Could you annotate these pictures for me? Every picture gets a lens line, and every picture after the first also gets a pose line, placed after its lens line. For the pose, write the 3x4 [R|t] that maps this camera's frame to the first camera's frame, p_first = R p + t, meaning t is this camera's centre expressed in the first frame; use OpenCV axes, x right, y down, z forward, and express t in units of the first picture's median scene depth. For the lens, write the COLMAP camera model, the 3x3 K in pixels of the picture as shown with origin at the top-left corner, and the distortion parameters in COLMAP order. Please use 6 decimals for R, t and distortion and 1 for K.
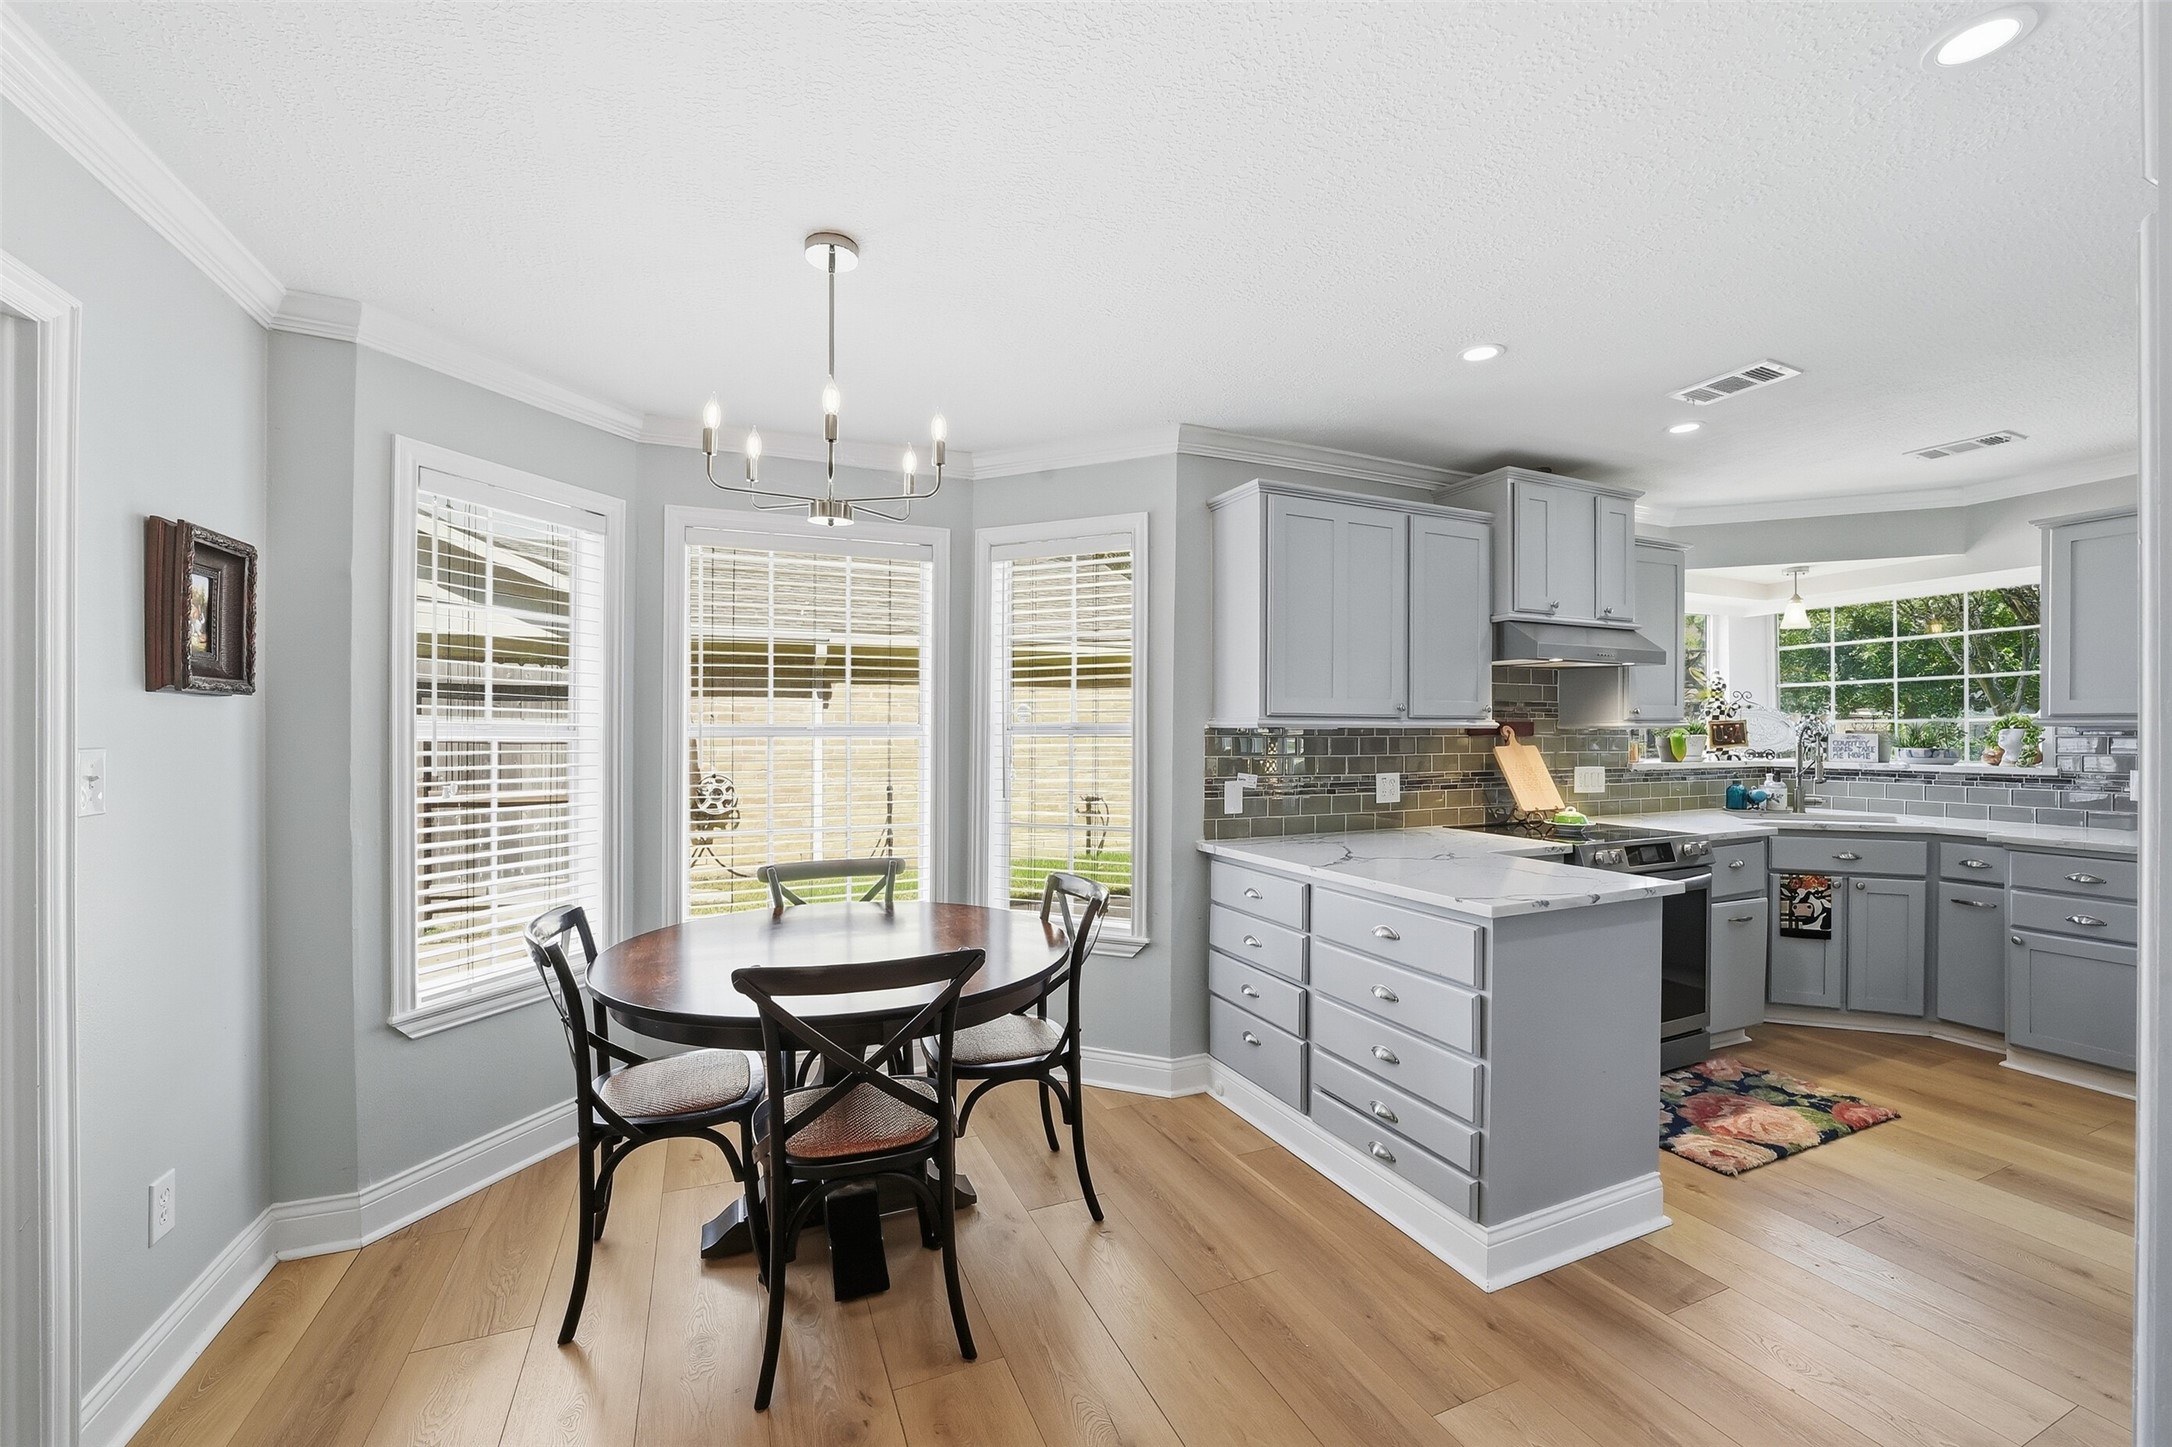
lens RADIAL K [[857.2, 0, 1103.1], [0, 857.2, 734.3], [0, 0, 1]] dist [-0.019214, -0.000144]
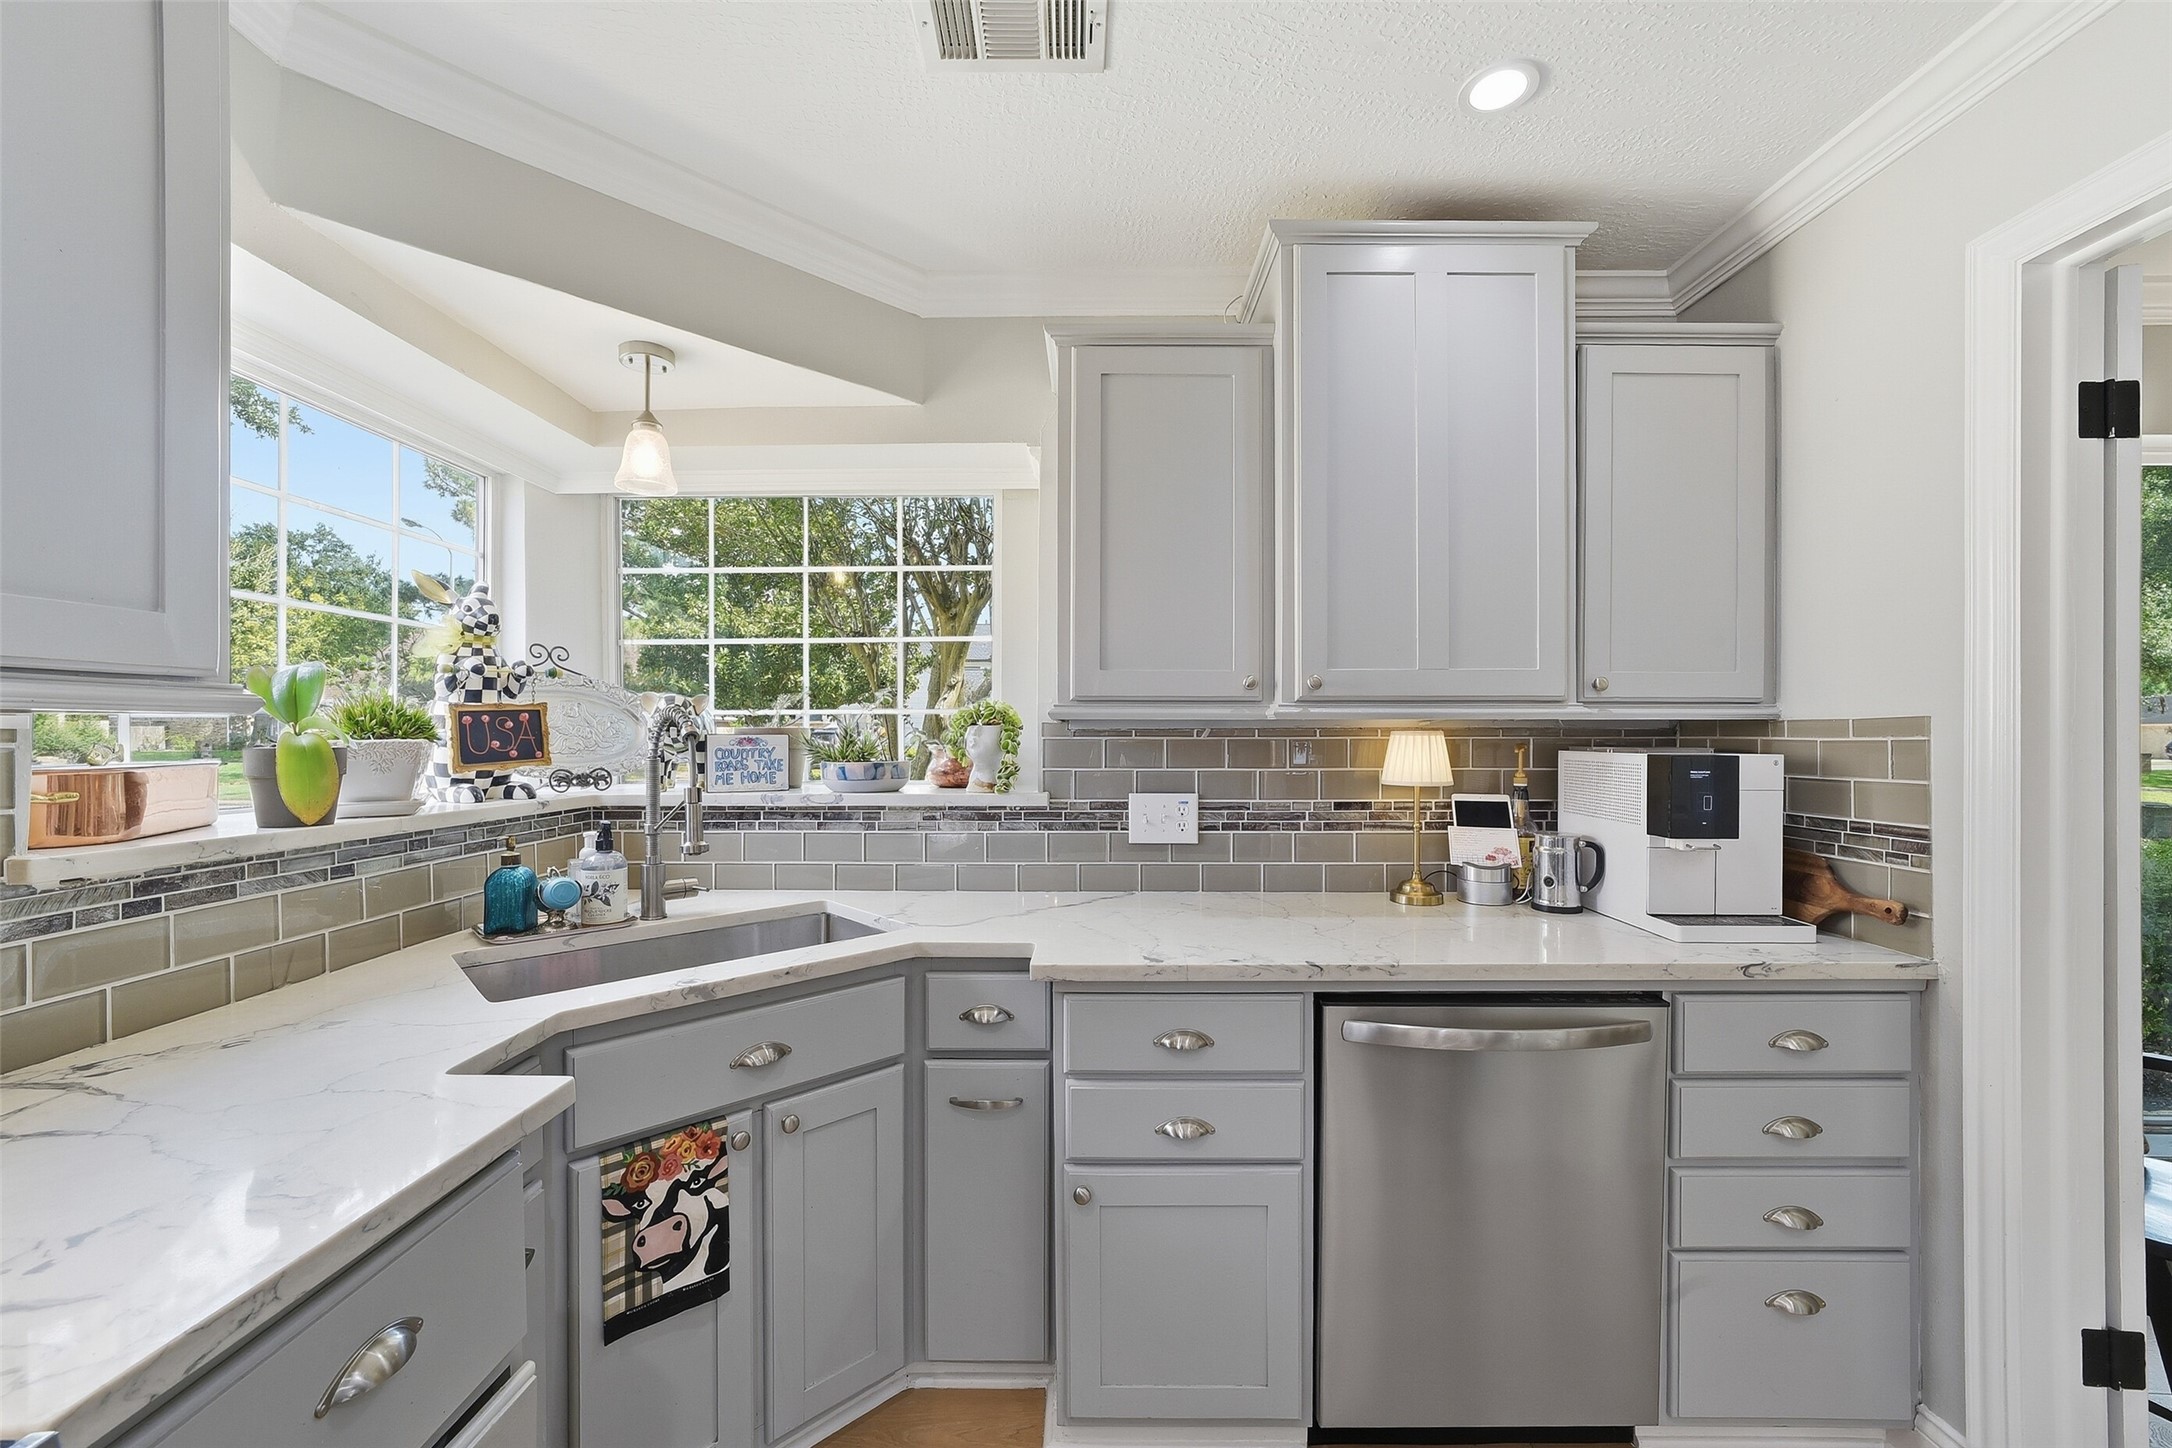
lens RADIAL K [[857.2, 0, 1086.7], [0, 857.2, 742.3], [0, 0, 1]] dist [-0.019214, -0.000144]
pose [[0.416039, -0.006747, 0.909322, 0.537582], [0.002869, 0.999977, 0.006107, 0.001055], [-0.909342, 0.000068, 0.416049, 0.639166]]
